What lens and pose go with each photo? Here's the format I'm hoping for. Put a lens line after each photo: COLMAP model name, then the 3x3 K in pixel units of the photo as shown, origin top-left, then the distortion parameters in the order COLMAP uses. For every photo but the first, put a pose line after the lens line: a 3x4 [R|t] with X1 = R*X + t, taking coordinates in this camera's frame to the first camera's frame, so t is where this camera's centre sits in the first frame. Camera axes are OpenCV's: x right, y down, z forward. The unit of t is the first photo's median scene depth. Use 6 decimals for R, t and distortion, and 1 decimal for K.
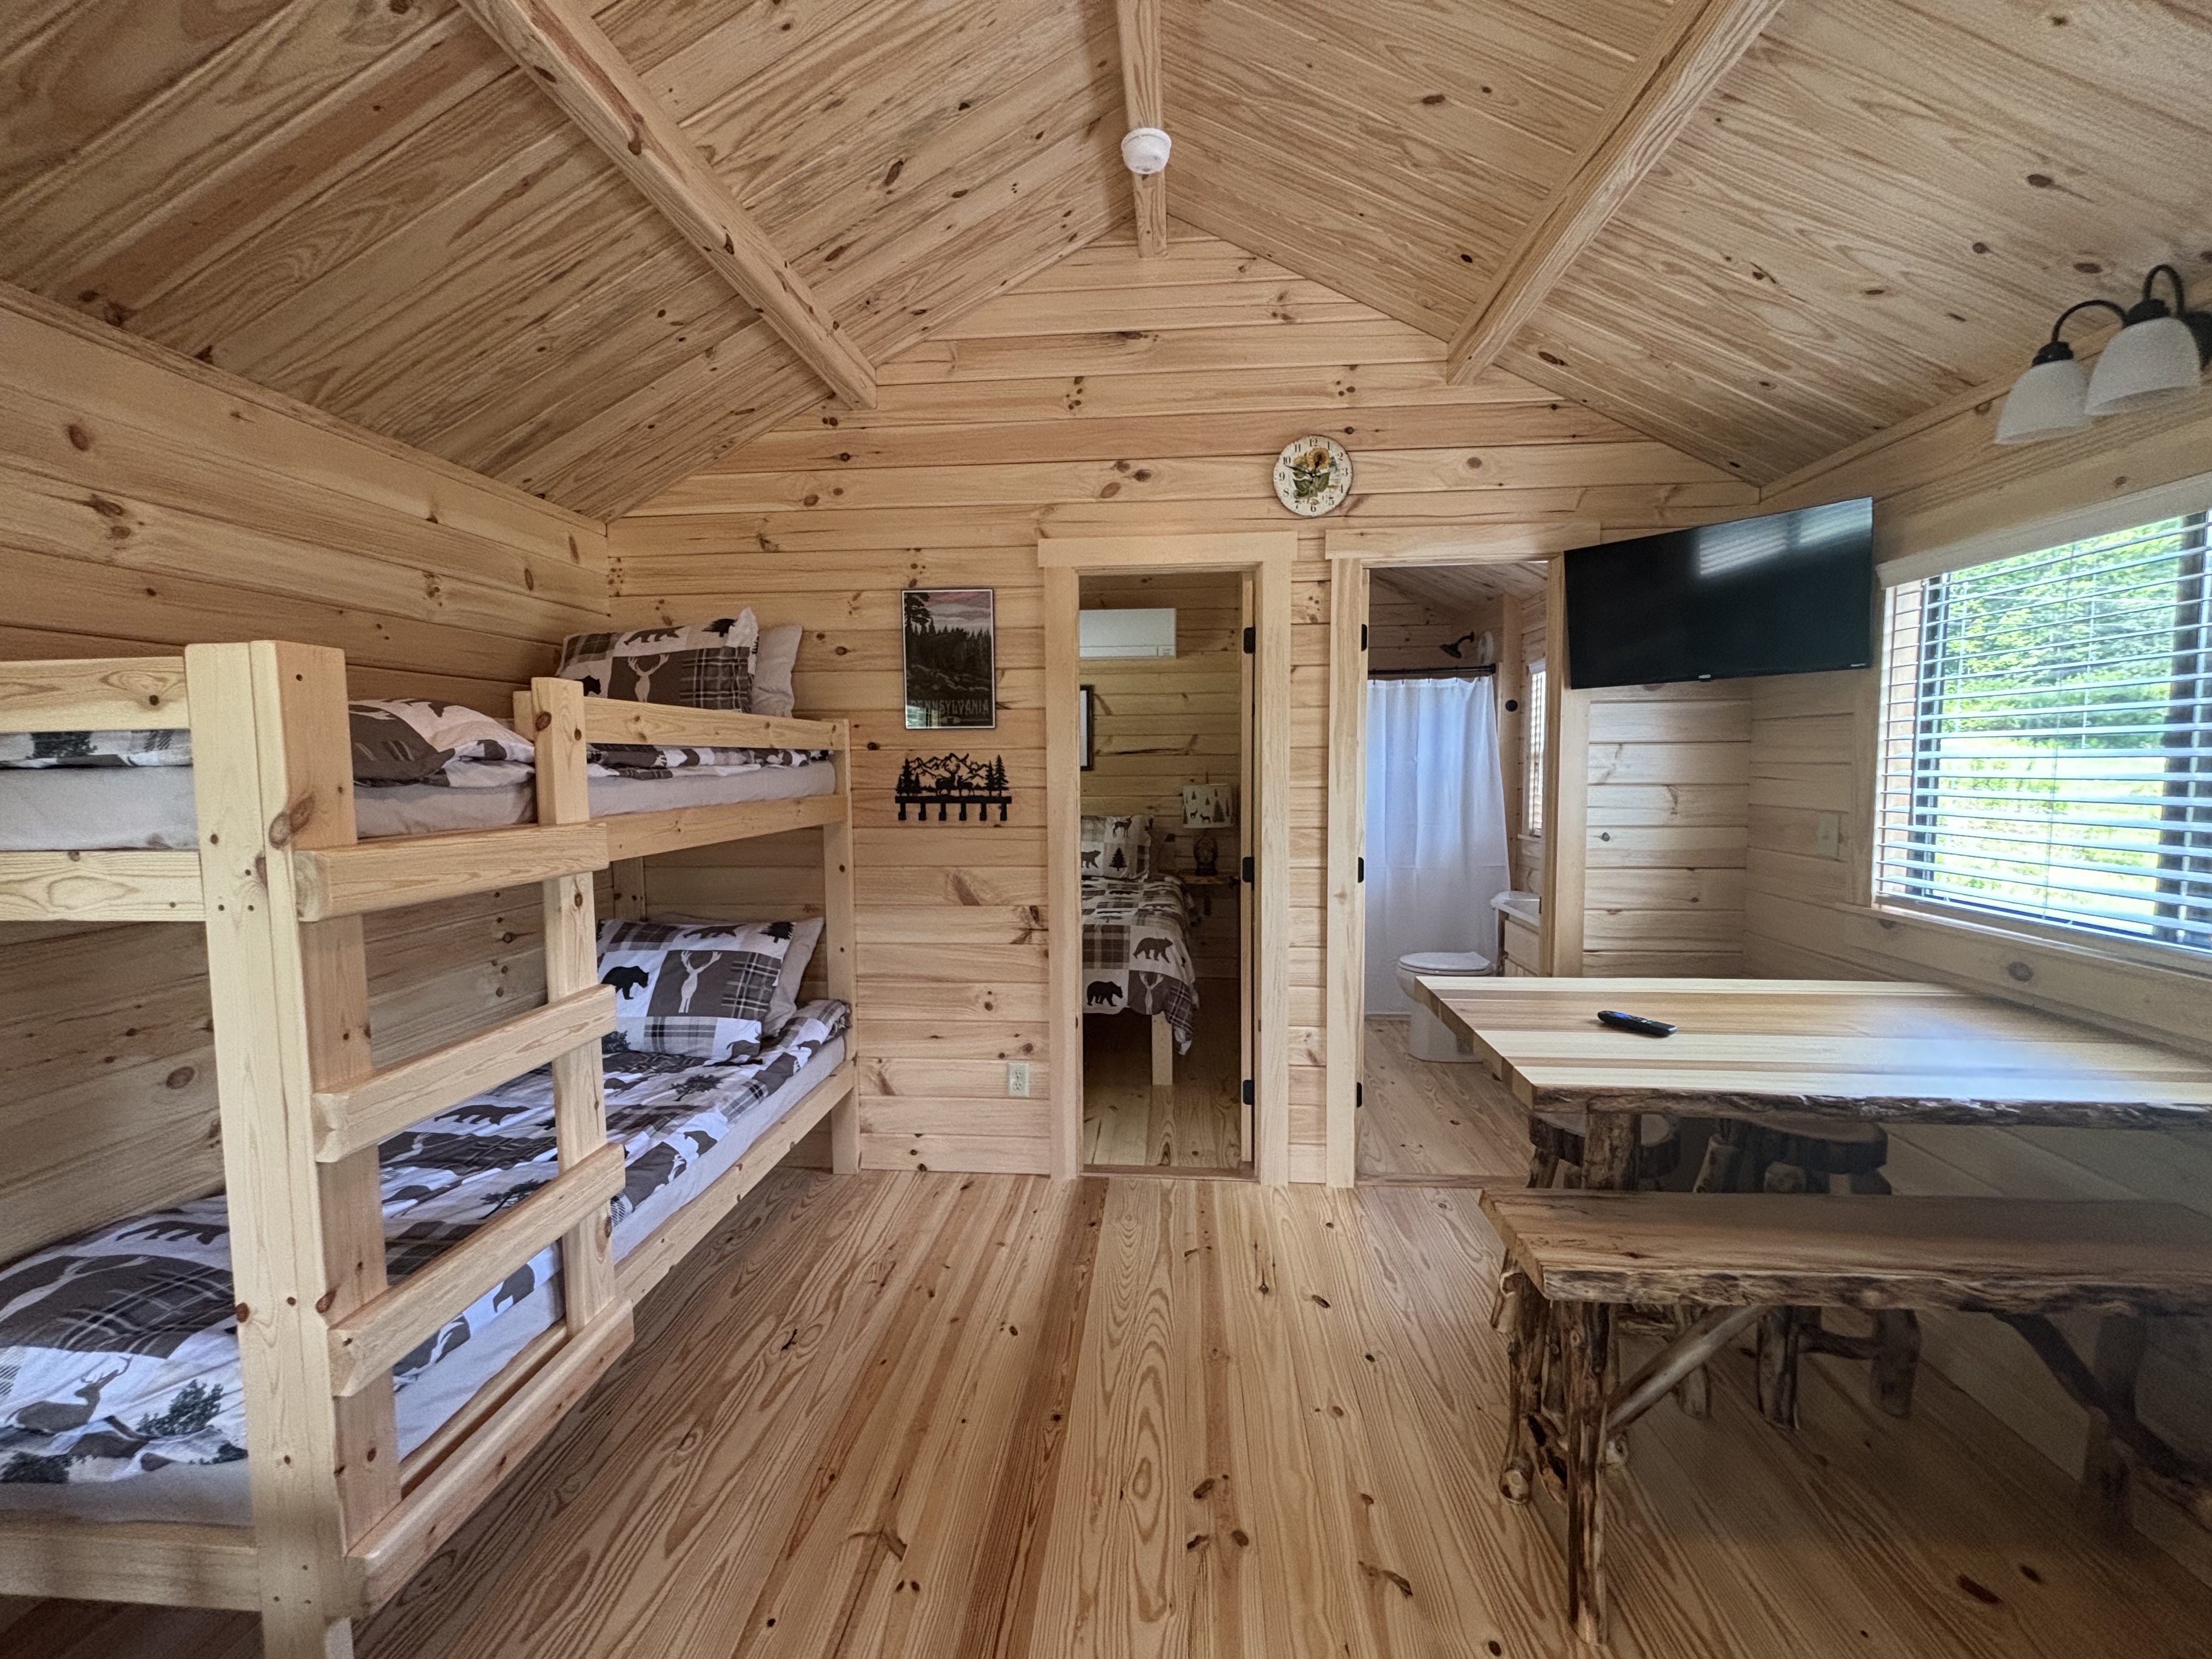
lens RADIAL K [[886.9, 0, 1107.7], [0, 886.9, 821.7], [0, 0, 1]] dist [-0.001238, -0.000286]
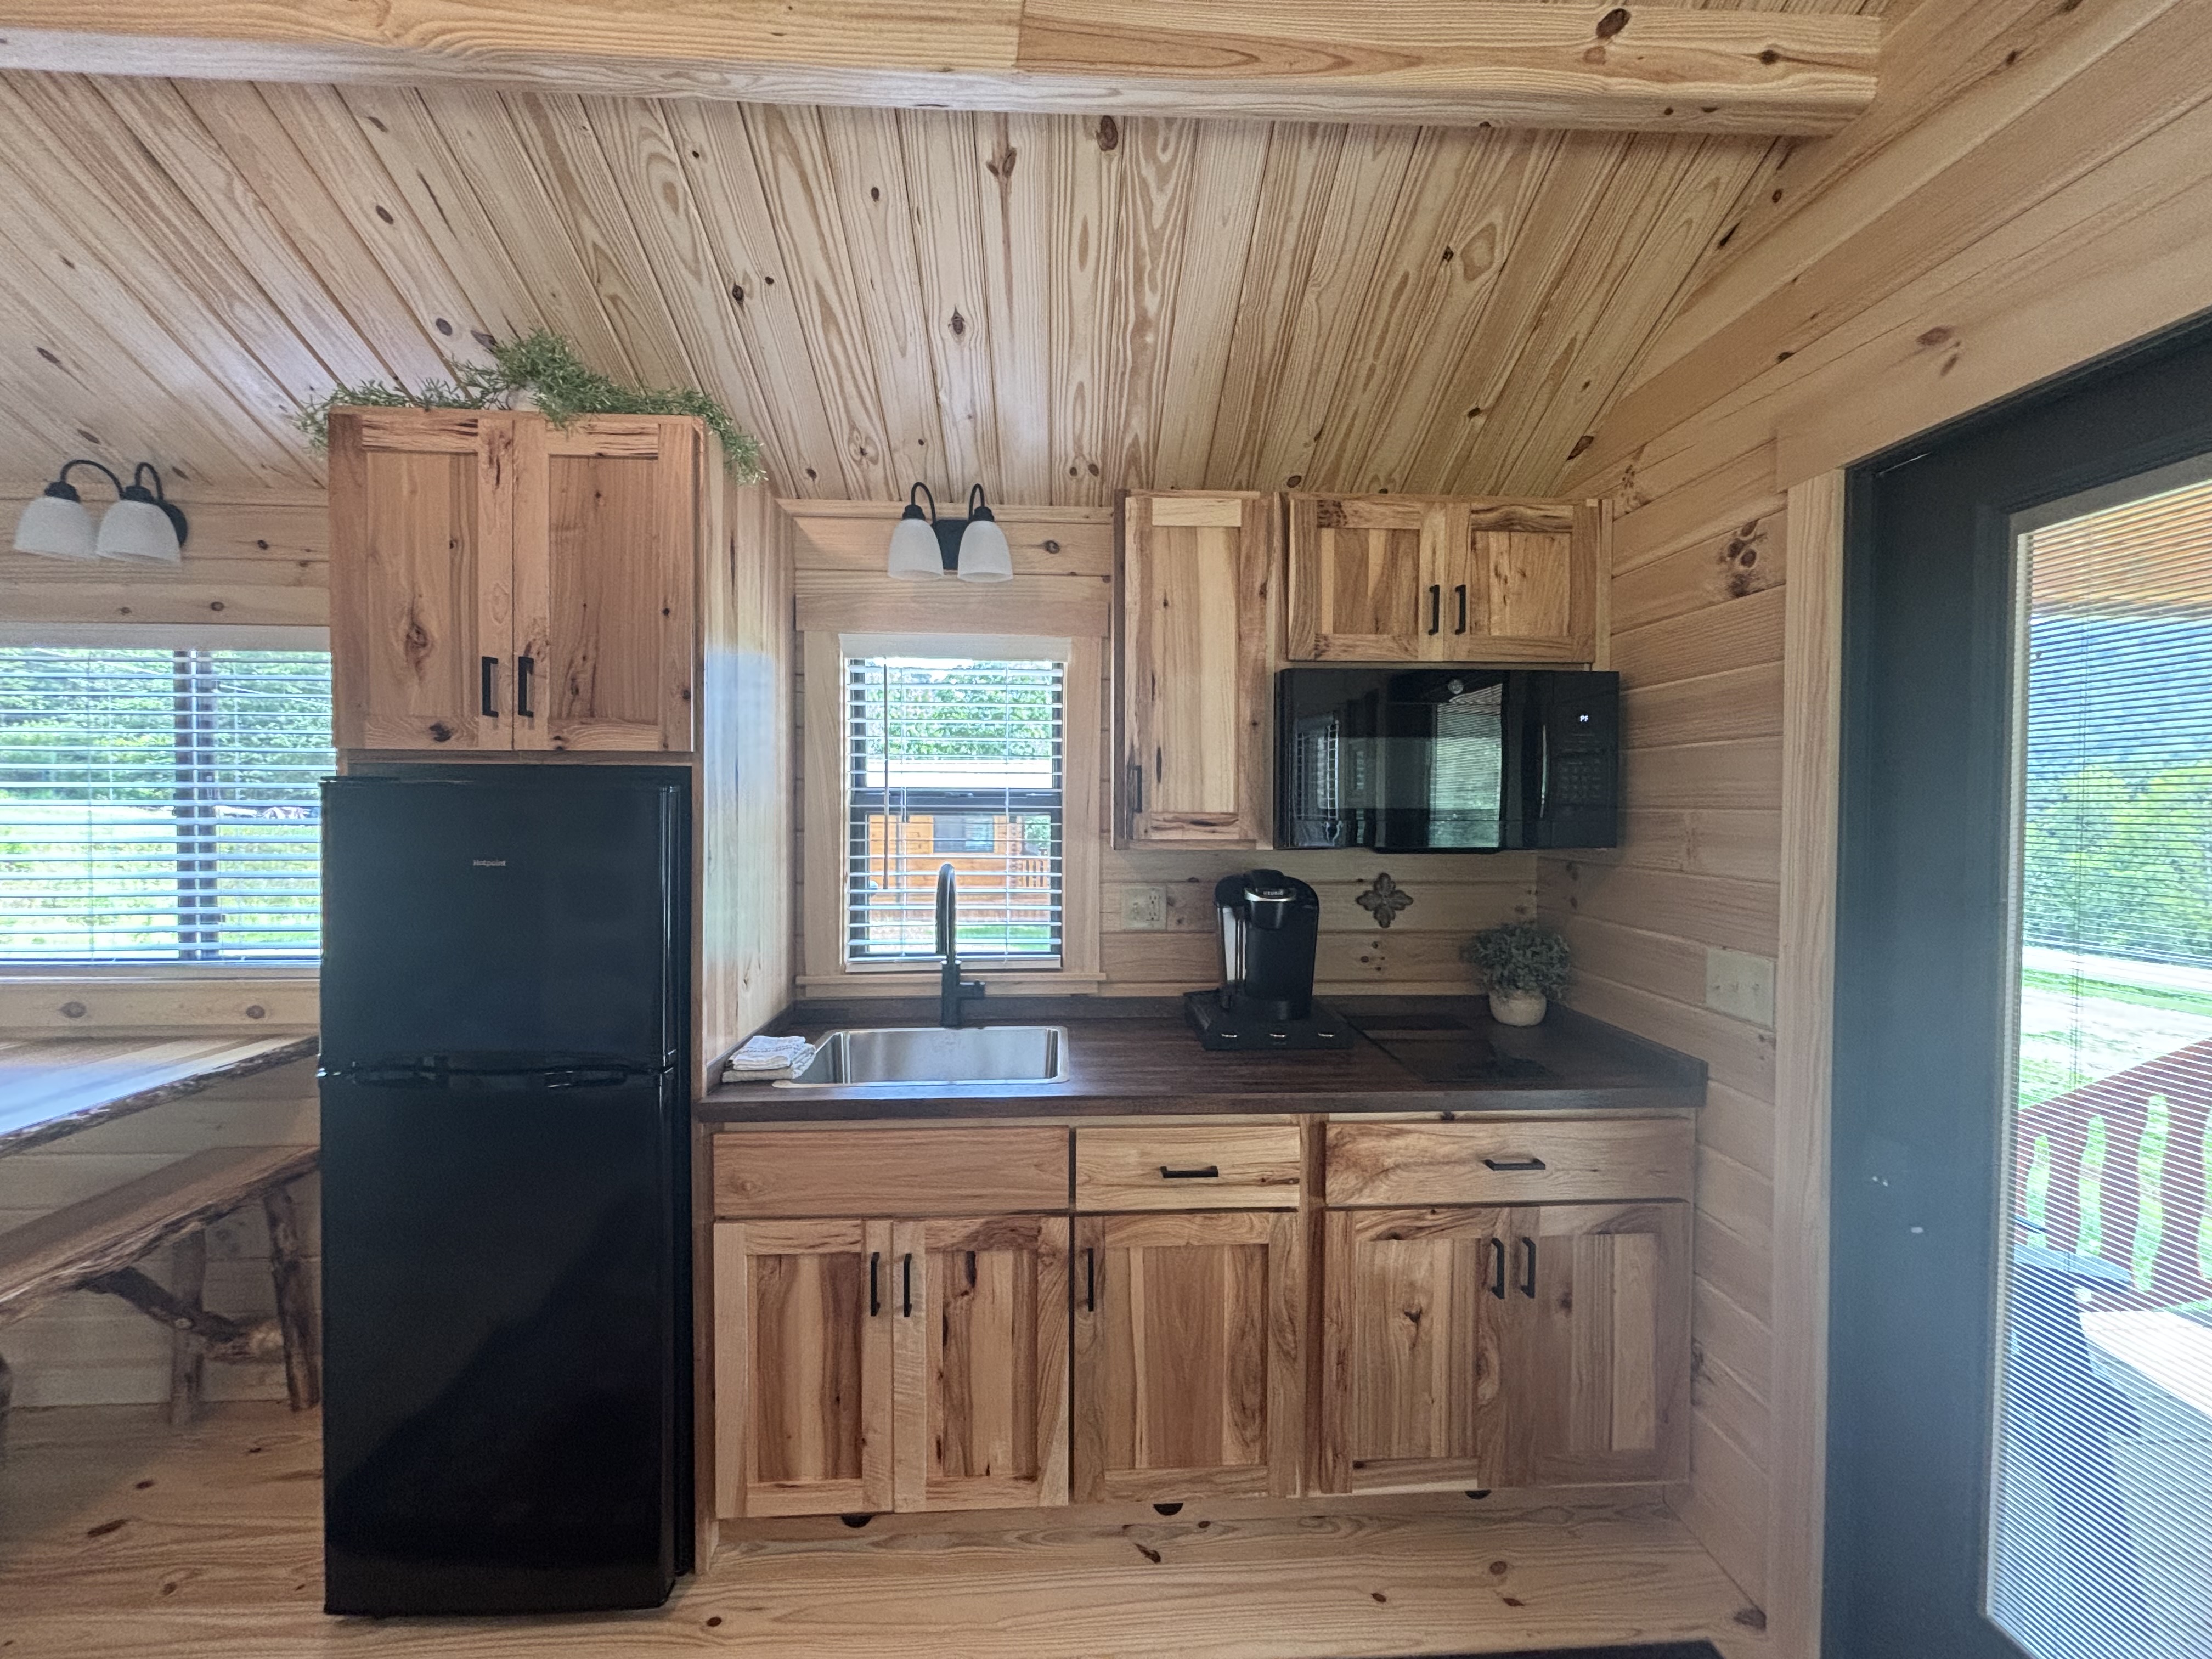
lens RADIAL K [[884.5, 0, 1110.4], [0, 884.5, 825.6], [0, 0, 1]] dist [0.031945, -0.011608]
pose [[-0.139038, -0.015568, 0.990165, -0.239039], [0.064889, 0.997584, 0.024796, -0.008521], [-0.988159, 0.067698, -0.137692, -0.141518]]
